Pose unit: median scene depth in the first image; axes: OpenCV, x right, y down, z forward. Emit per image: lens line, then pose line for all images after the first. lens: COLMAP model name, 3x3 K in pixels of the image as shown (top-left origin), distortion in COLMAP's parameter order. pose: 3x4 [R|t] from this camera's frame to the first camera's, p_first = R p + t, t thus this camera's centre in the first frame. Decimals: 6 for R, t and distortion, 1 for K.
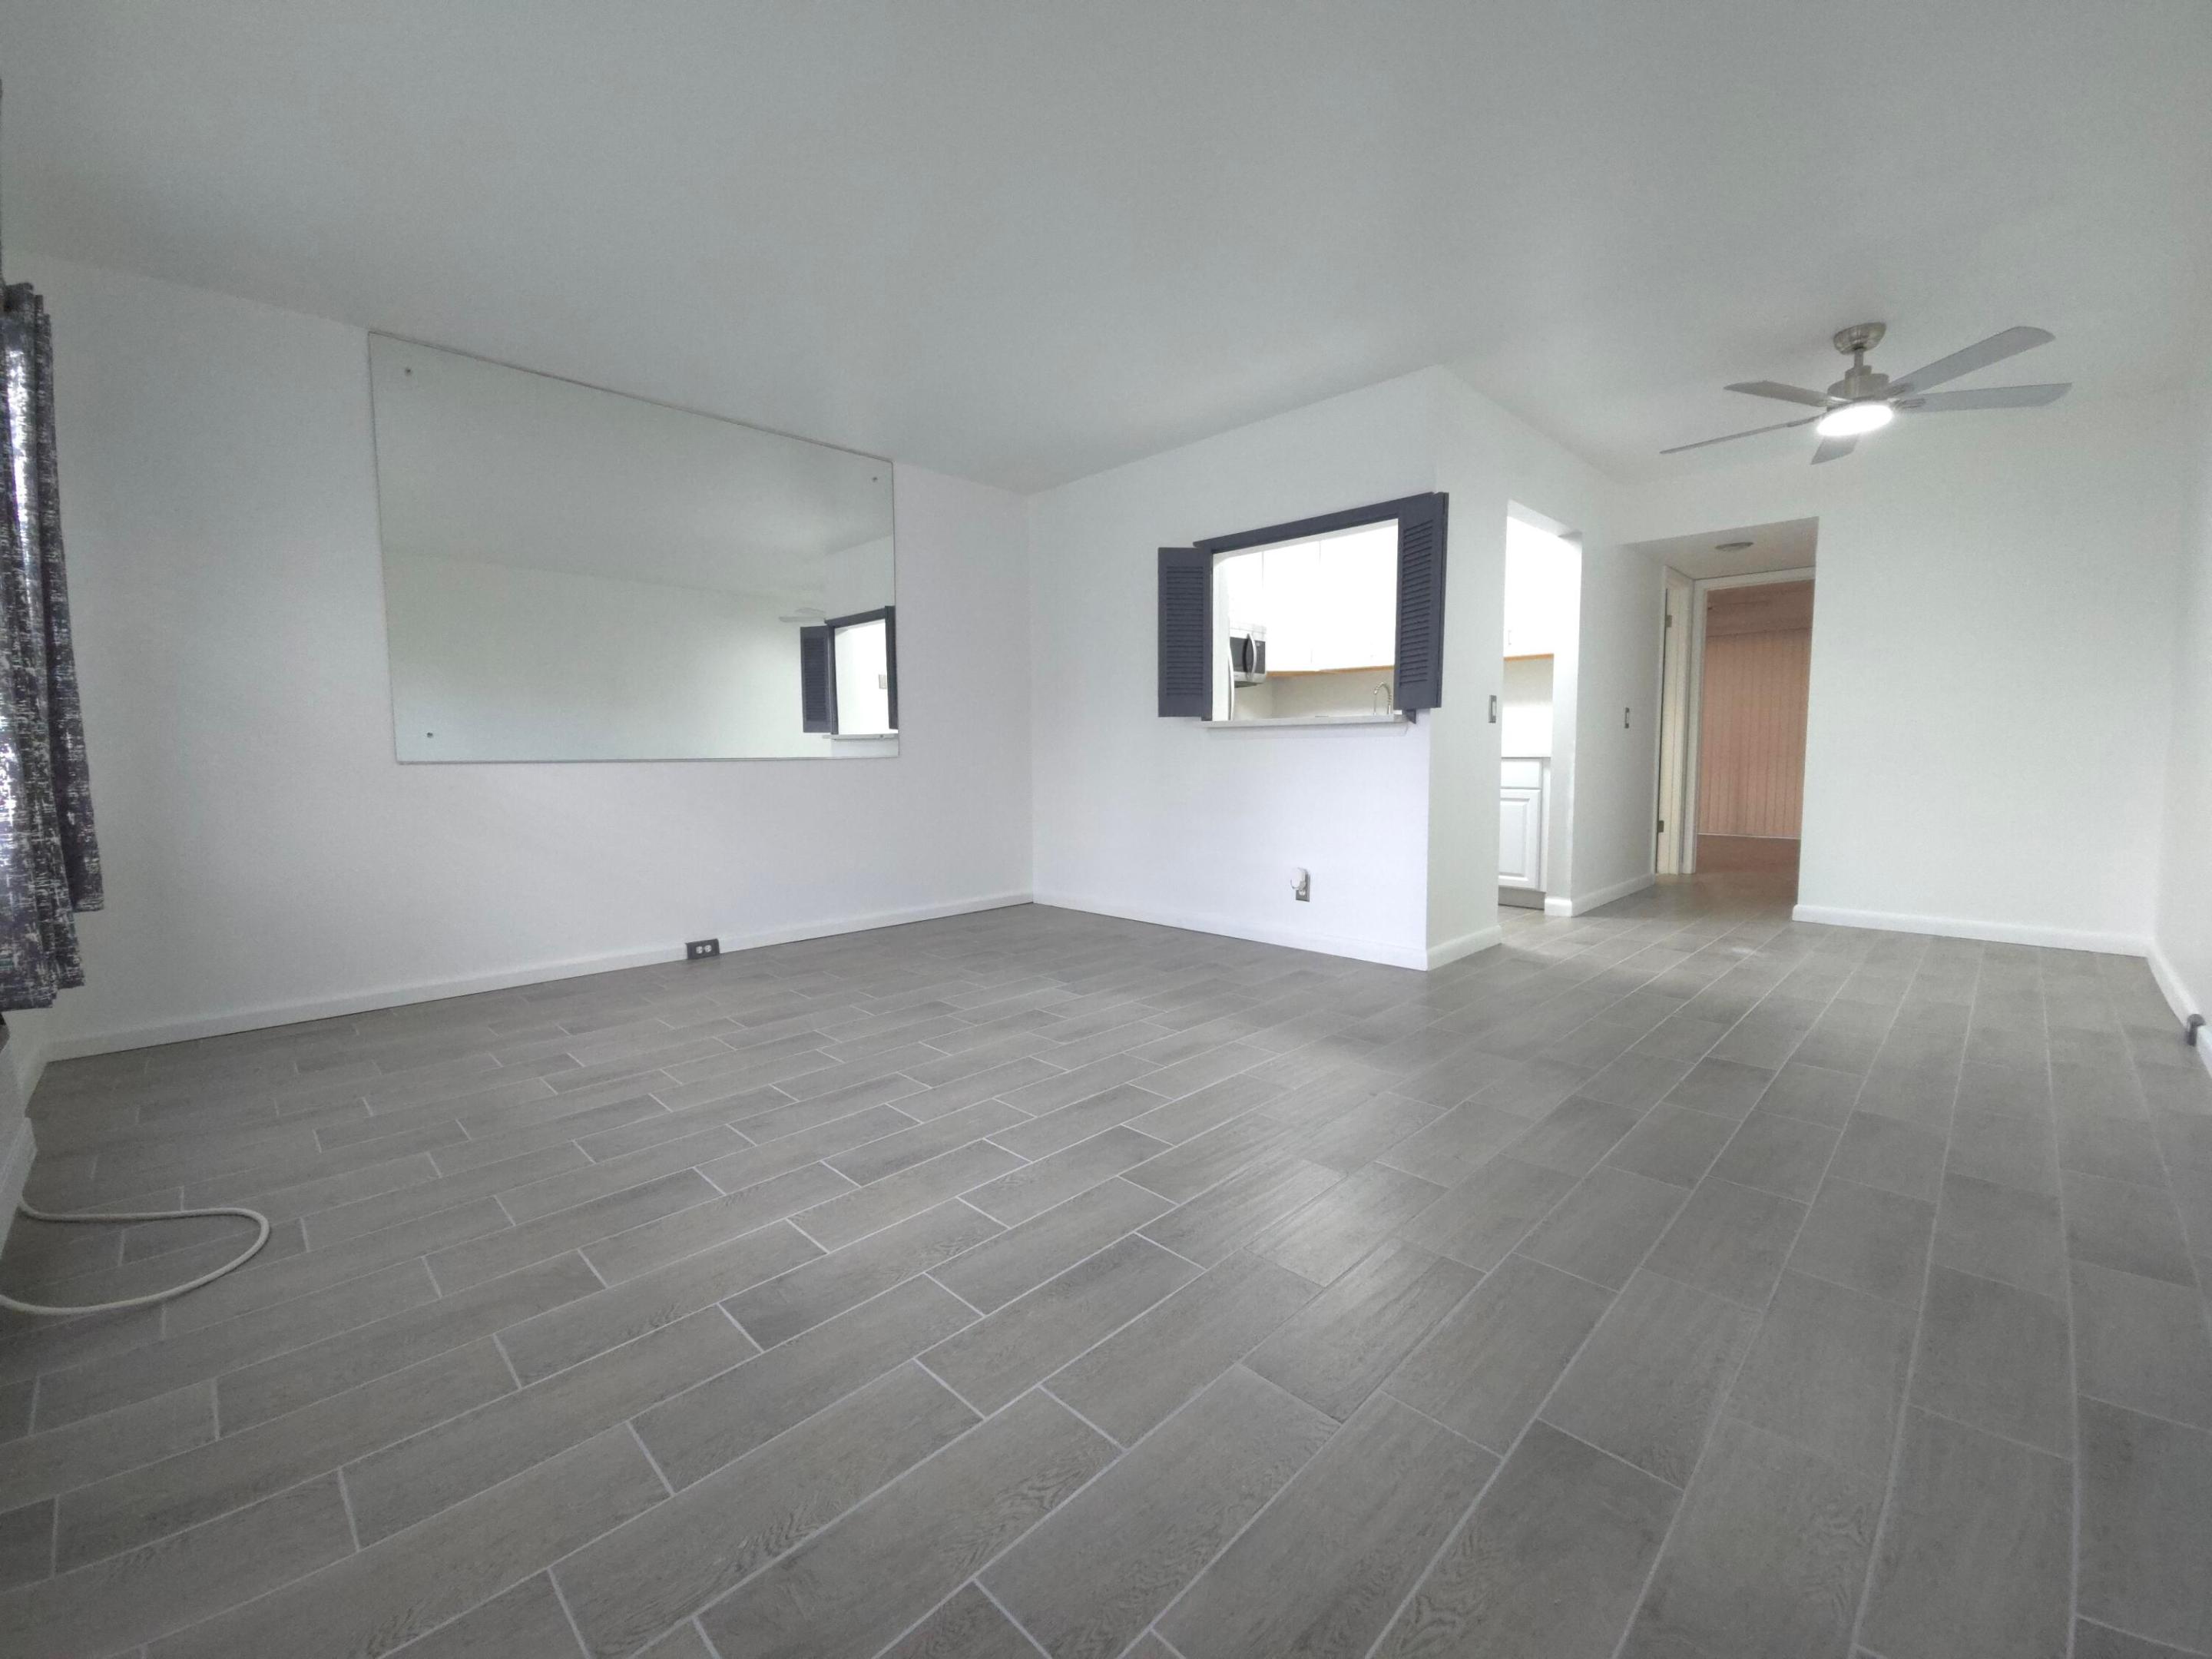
lens RADIAL K [[901.0, 0, 1097.4], [0, 901.0, 820.6], [0, 0, 1]] dist [0.016389, -0.012149]
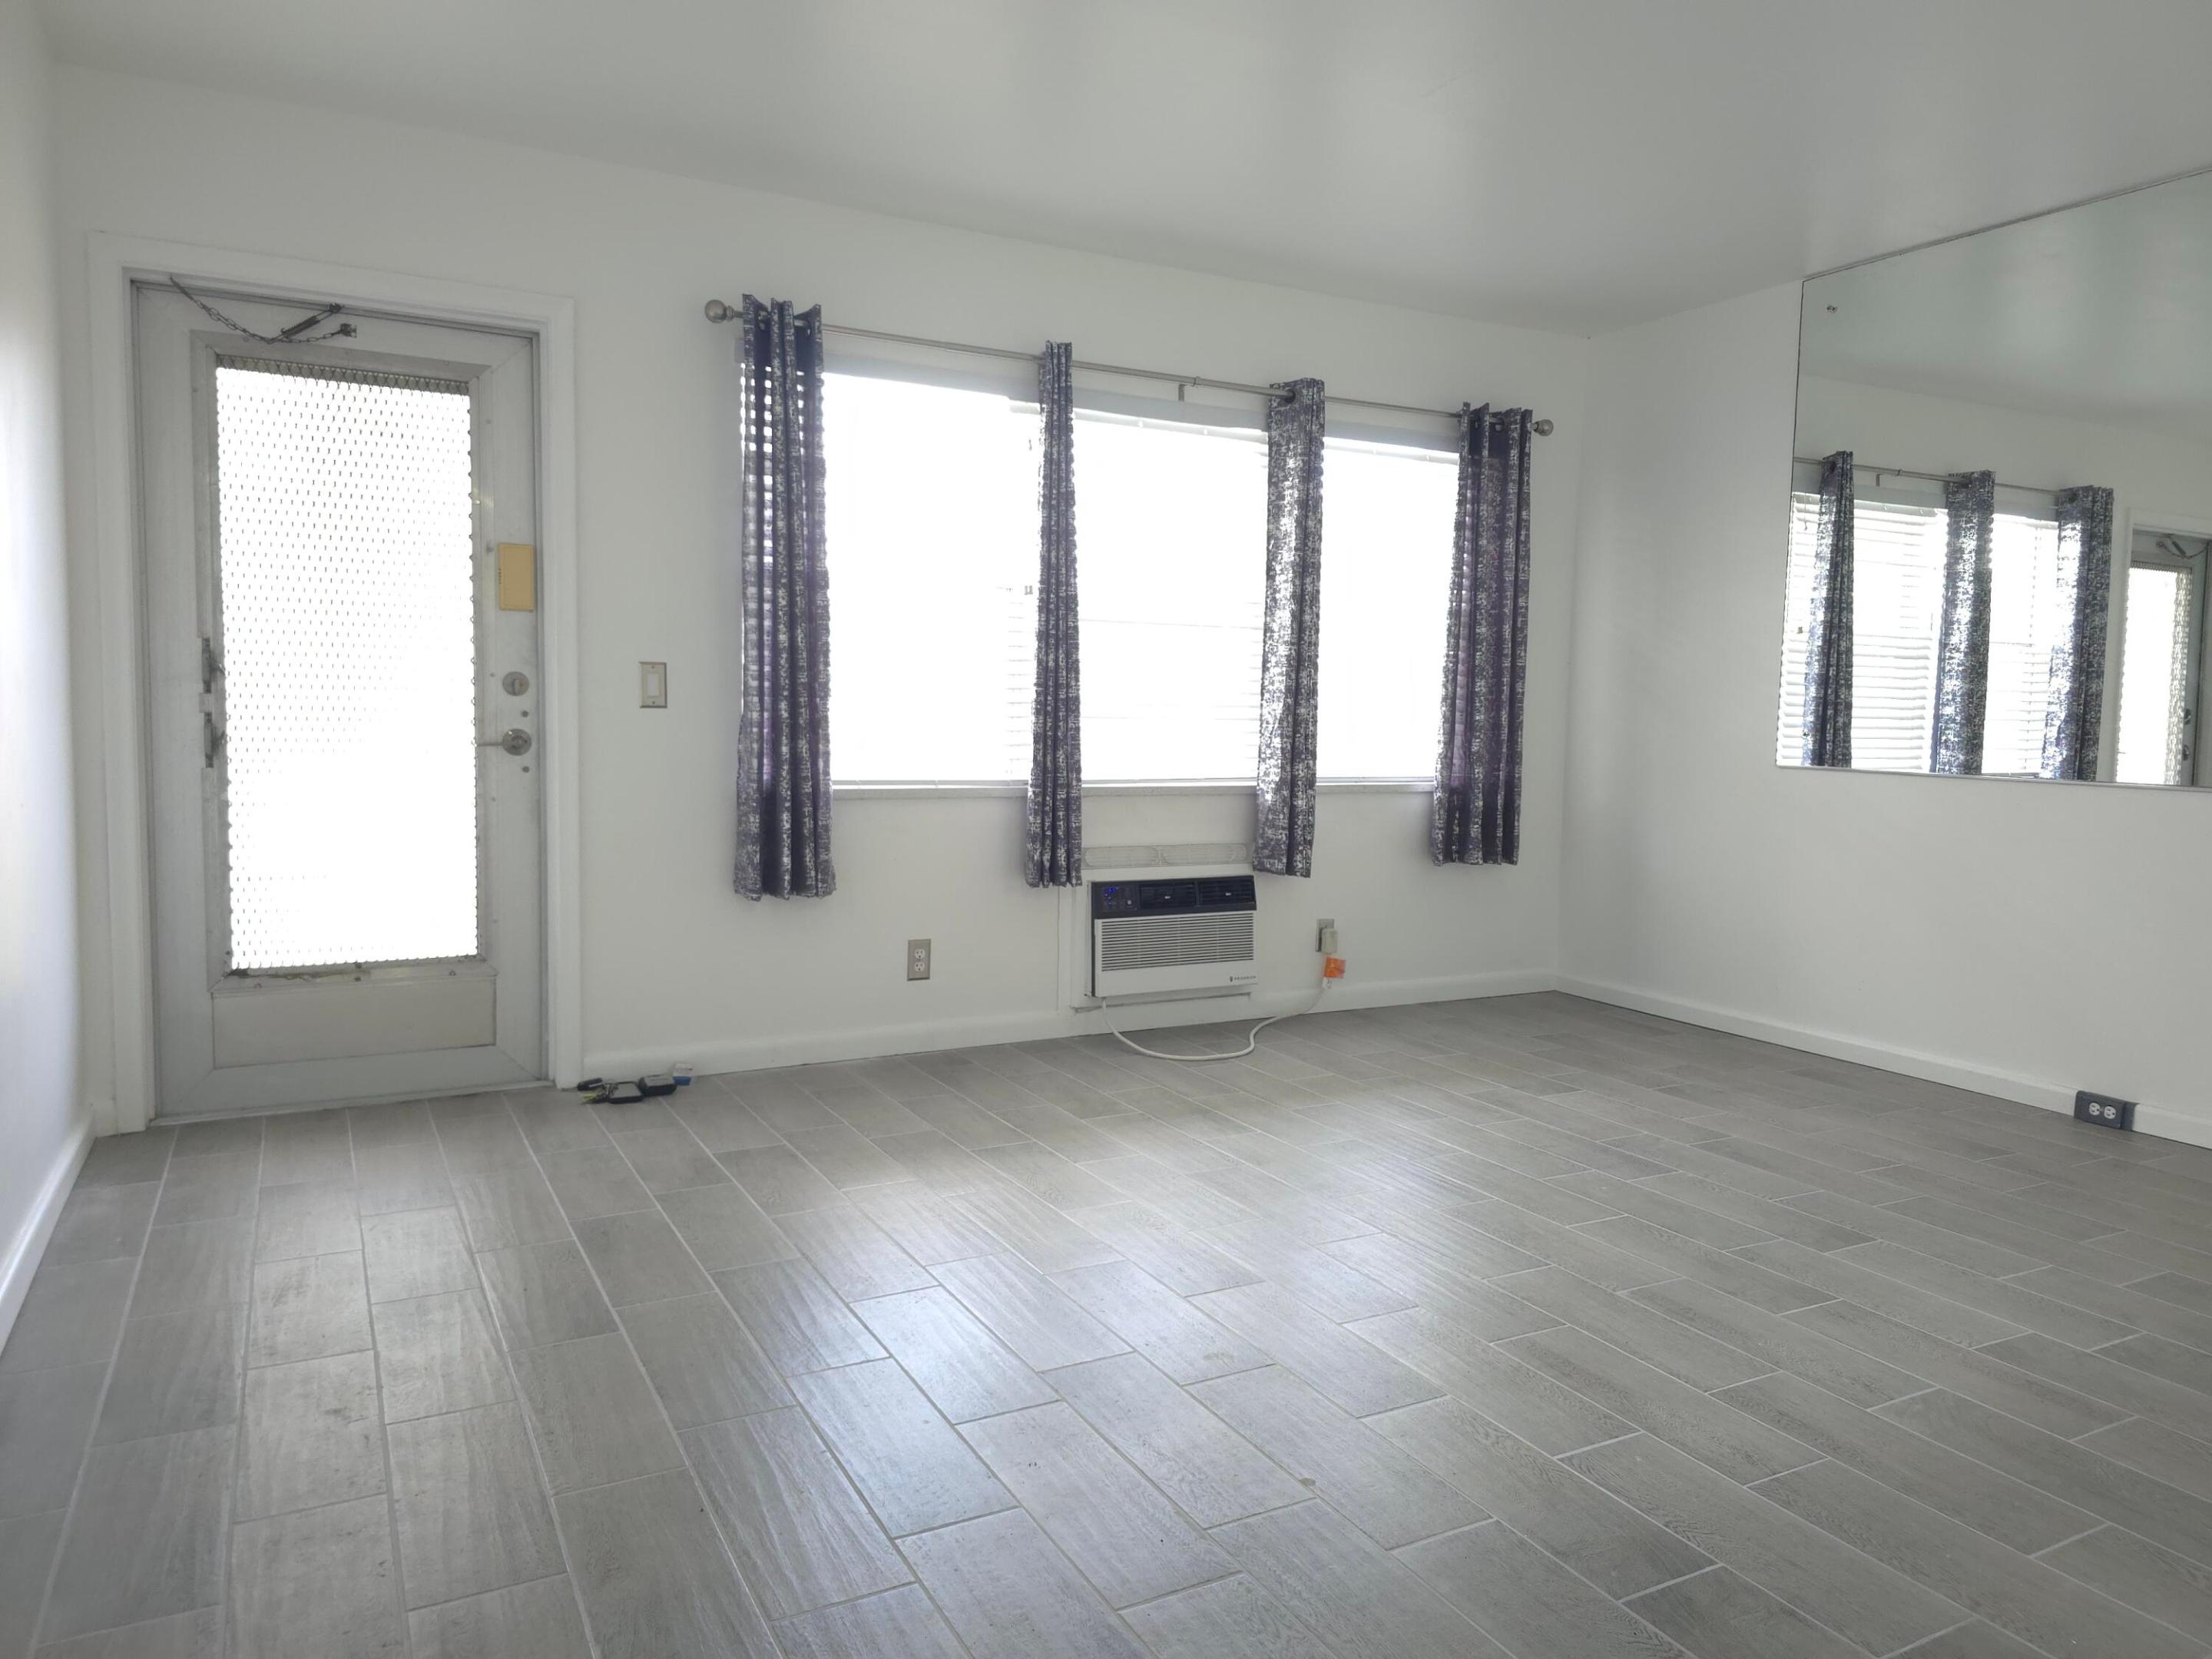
lens RADIAL K [[1508.2, 0, 1112.2], [0, 1508.2, 815.8], [0, 0, 1]] dist [0.103019, -0.105380]
pose [[-0.294357, 0.067494, -0.953309, 0.943772], [-0.092477, 0.990811, 0.098704, -0.115678], [0.951211, 0.117214, -0.285410, 0.918934]]
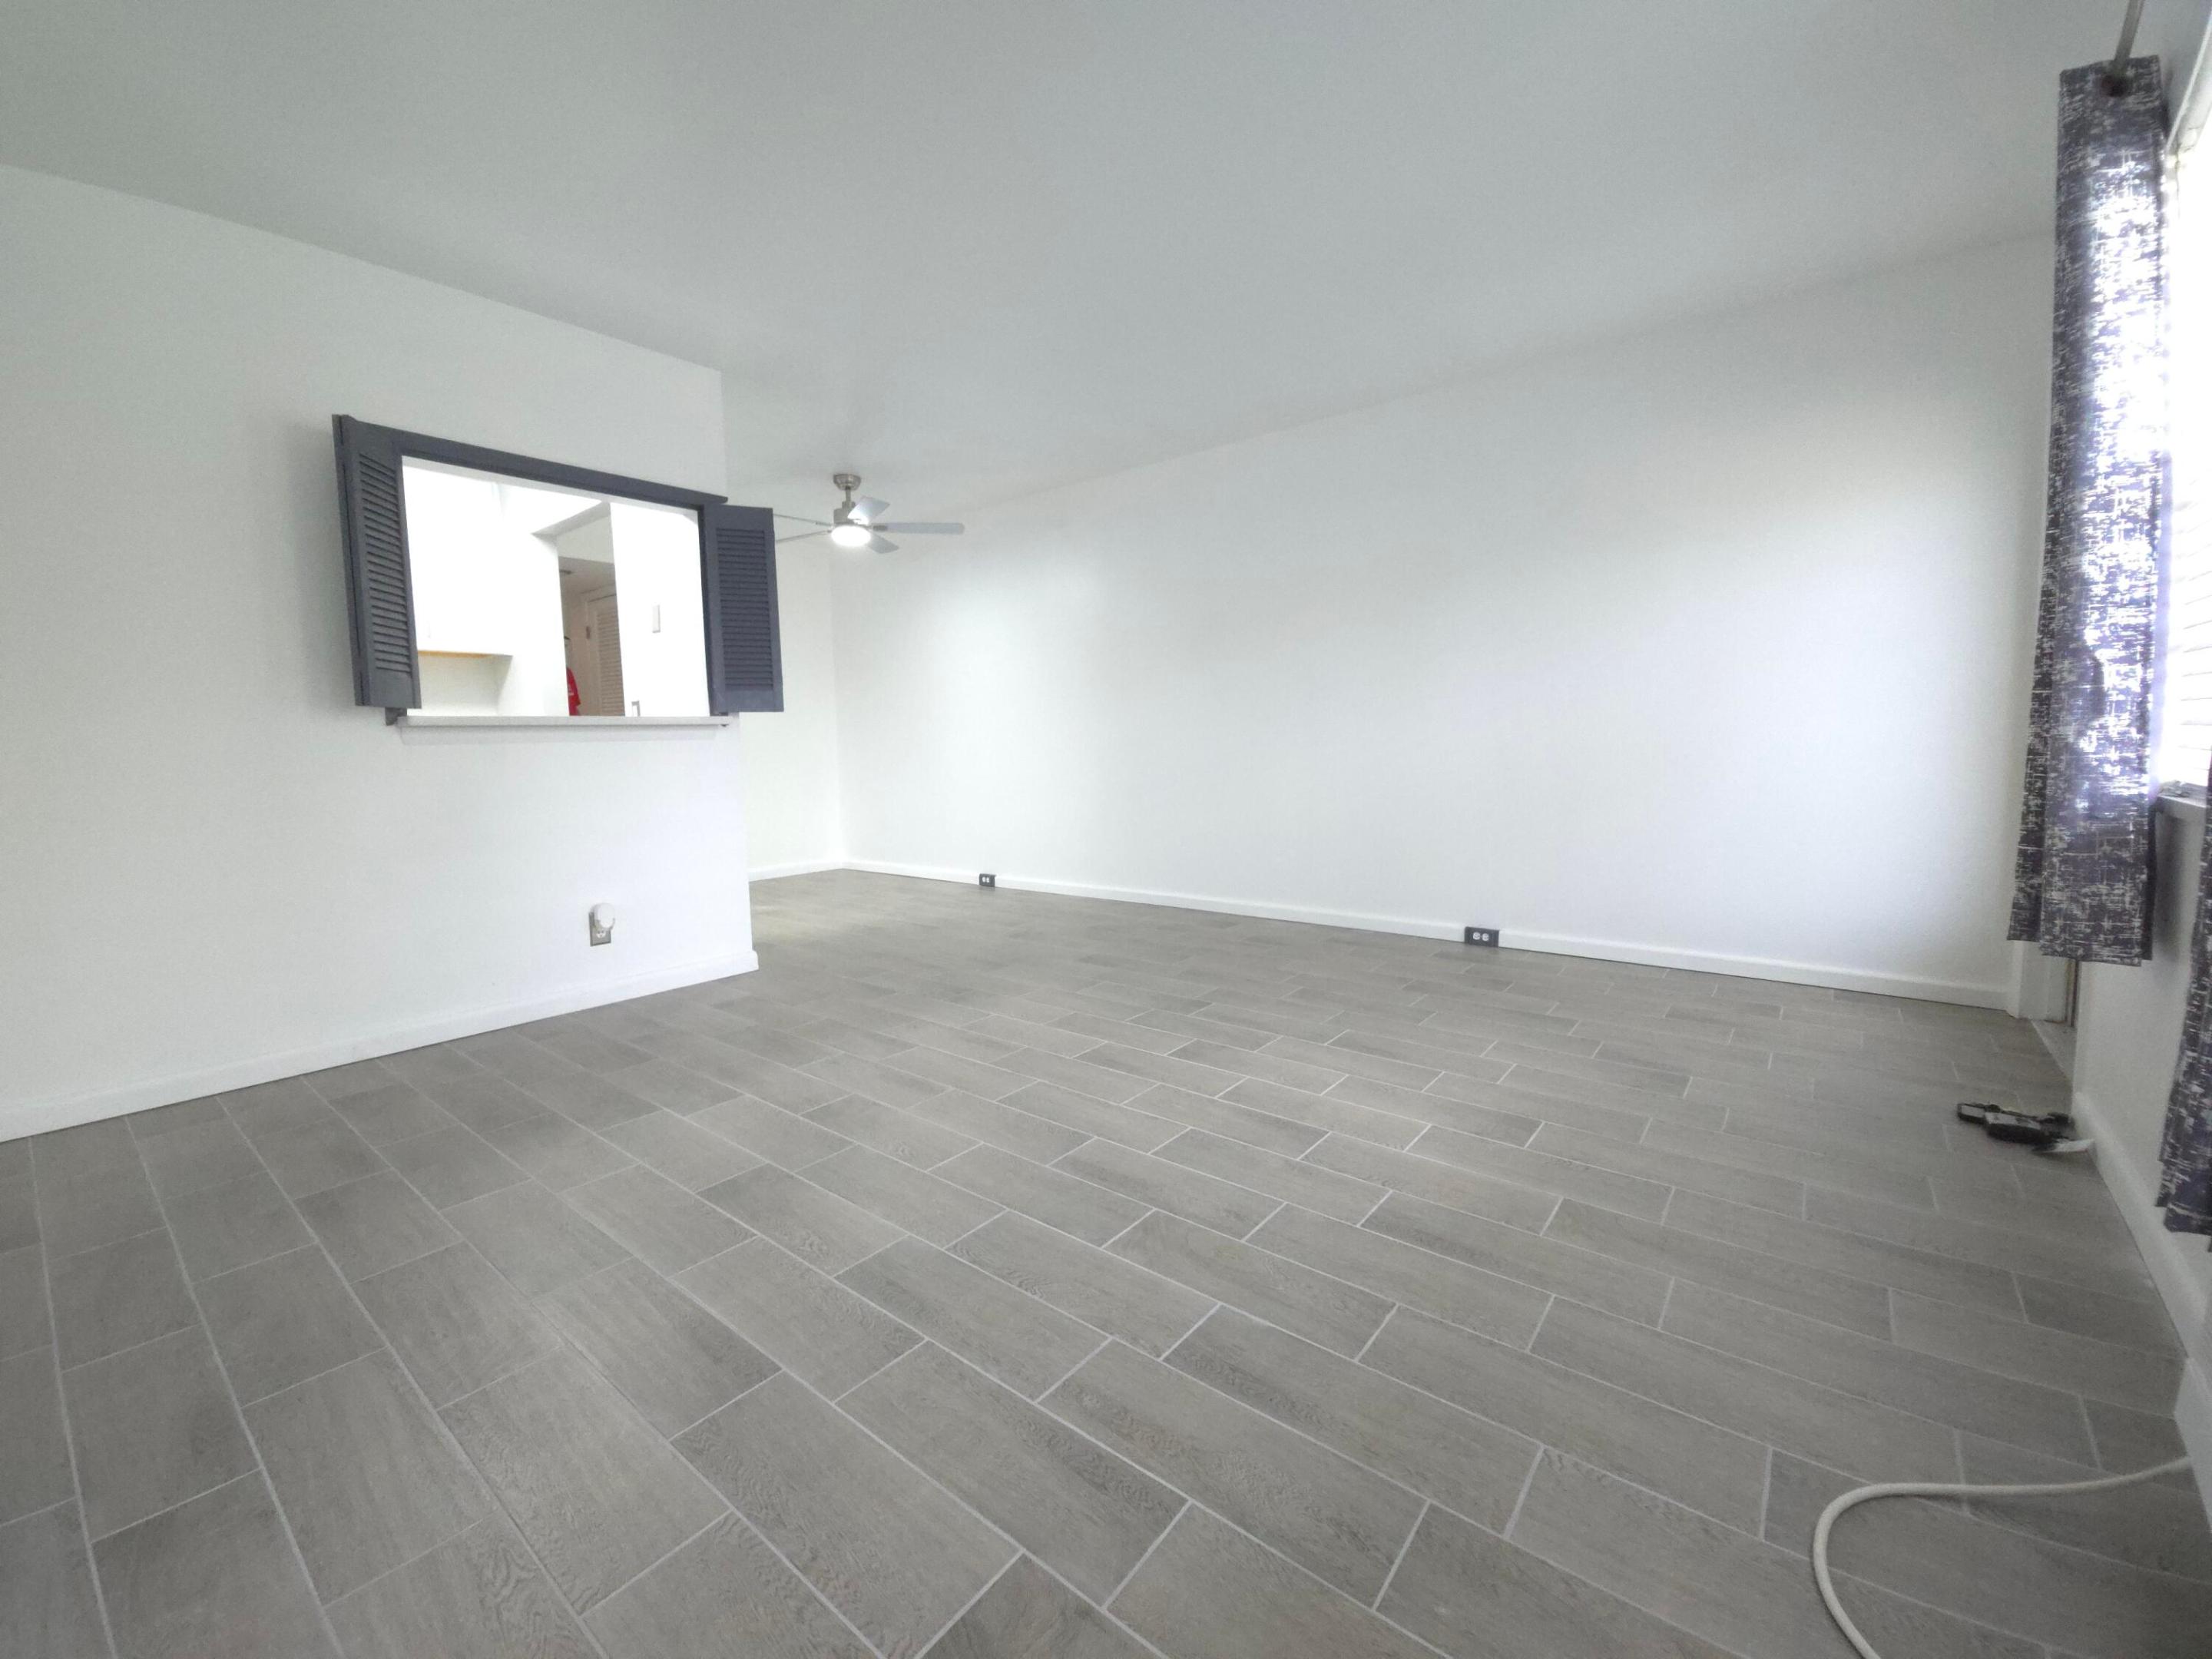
lens RADIAL K [[896.6, 0, 1098.8], [0, 896.6, 818.4], [0, 0, 1]] dist [0.013314, -0.012618]
pose [[-0.106700, -0.077304, 0.991282, -0.860954], [0.101650, 0.990901, 0.088216, -0.068116], [-0.989082, 0.110177, -0.097871, 0.897413]]
